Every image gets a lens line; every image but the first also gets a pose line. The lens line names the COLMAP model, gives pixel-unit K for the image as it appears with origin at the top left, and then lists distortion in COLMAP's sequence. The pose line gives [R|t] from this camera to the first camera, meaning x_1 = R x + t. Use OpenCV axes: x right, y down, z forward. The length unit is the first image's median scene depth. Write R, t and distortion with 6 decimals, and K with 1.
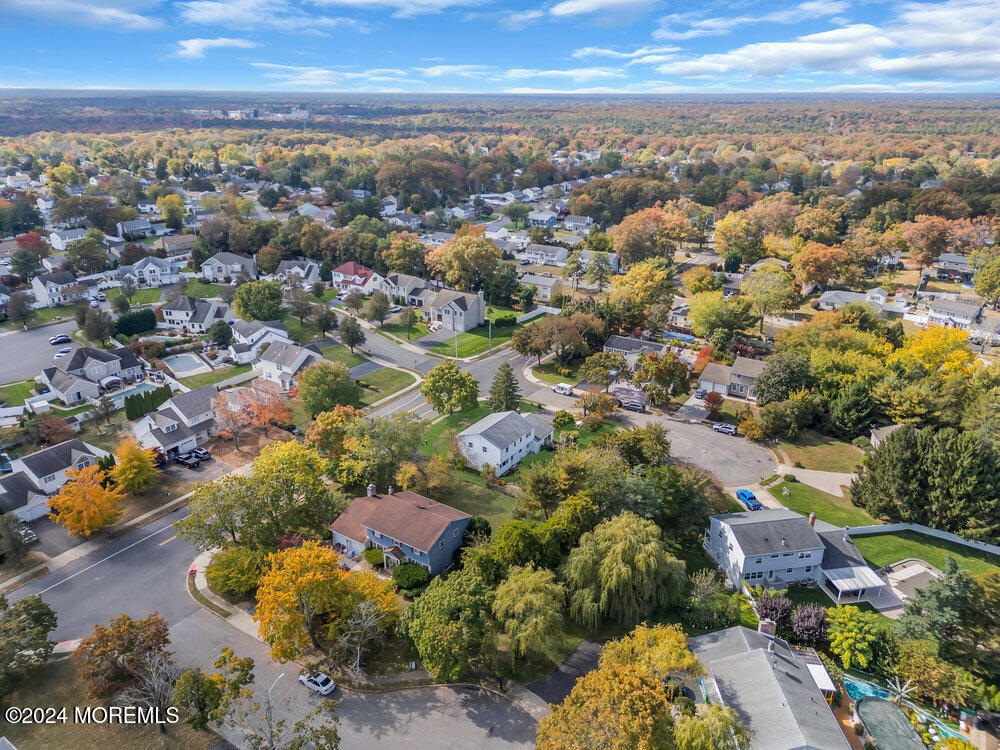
lens RADIAL K [[692.9, 0, 500.0], [0, 692.9, 375.0], [0, 0, 1]] dist [0.074640, -0.084138]
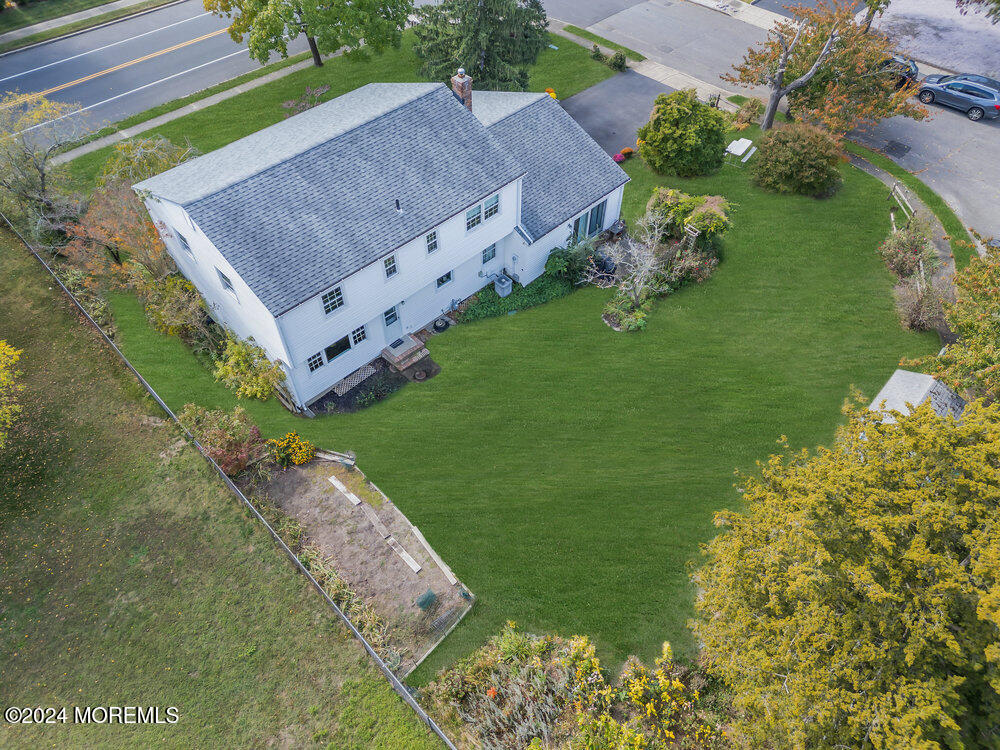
lens RADIAL K [[692.9, 0, 500.0], [0, 692.9, 375.0], [0, 0, 1]] dist [0.074640, -0.084138]
pose [[0.975205, 0.167057, -0.145146, 0.083413], [-0.076693, 0.870341, 0.486441, 0.023248], [0.207589, -0.463248, 0.861573, 0.767146]]
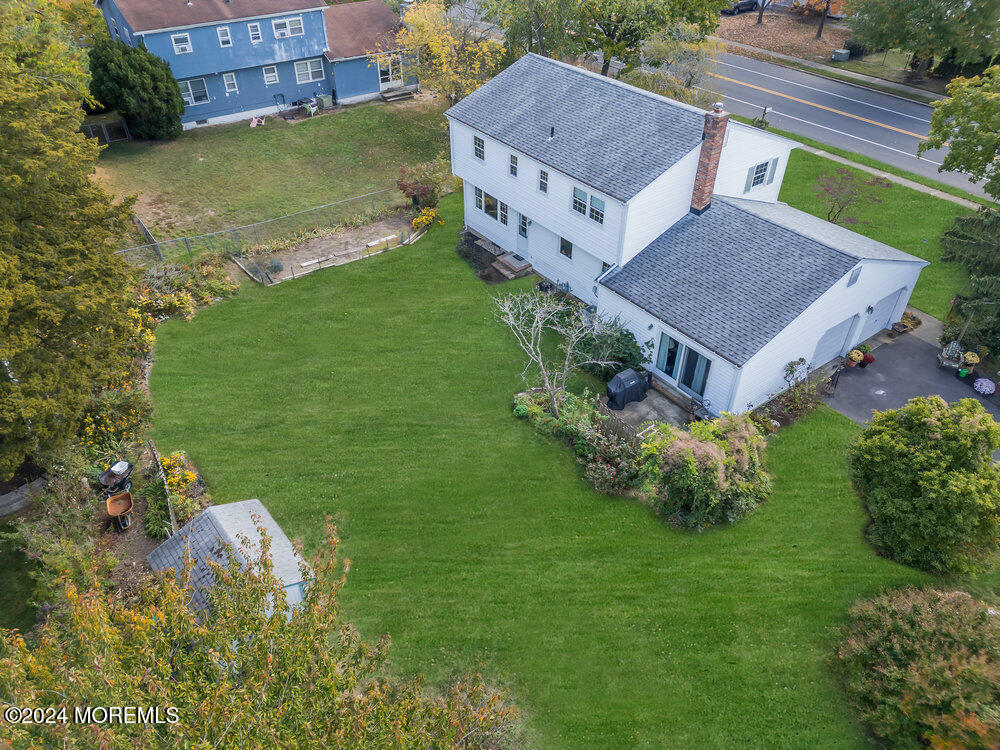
lens RADIAL K [[692.9, 0, 500.0], [0, 692.9, 375.0], [0, 0, 1]] dist [0.074640, -0.084138]
pose [[-0.356028, 0.575960, -0.735877, 0.222102], [-0.347678, 0.649300, 0.676409, -0.010588], [0.867389, 0.496669, -0.030920, 0.977906]]
